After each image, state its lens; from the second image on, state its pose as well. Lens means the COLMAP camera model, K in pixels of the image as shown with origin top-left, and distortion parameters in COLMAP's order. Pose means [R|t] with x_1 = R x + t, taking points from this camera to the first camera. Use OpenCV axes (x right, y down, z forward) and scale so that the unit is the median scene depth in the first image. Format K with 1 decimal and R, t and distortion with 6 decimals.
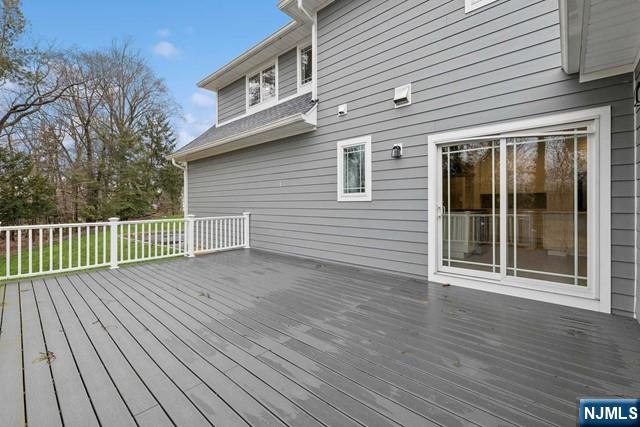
lens RADIAL K [[280.3, 0, 318.5], [0, 280.3, 204.6], [0, 0, 1]] dist [0.000326, -0.000094]
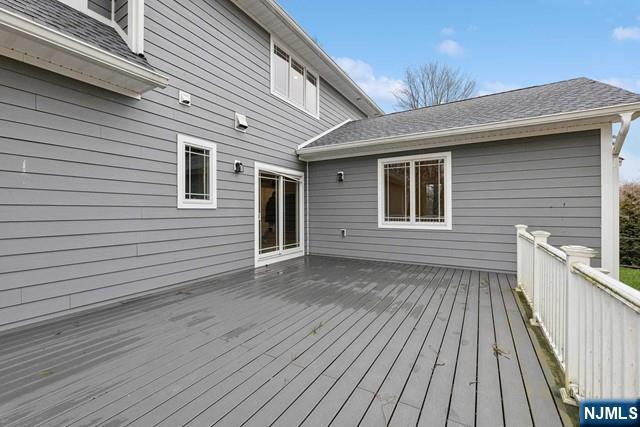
lens RADIAL K [[271.0, 0, 310.0], [0, 271.0, 211.6], [0, 0, 1]] dist [0.000294, 0.000024]
pose [[-0.178597, 0.004027, 0.983914, -1.043772], [0.009530, 0.999952, -0.002362, 0.003775], [-0.983876, 0.008955, -0.178627, 1.057600]]
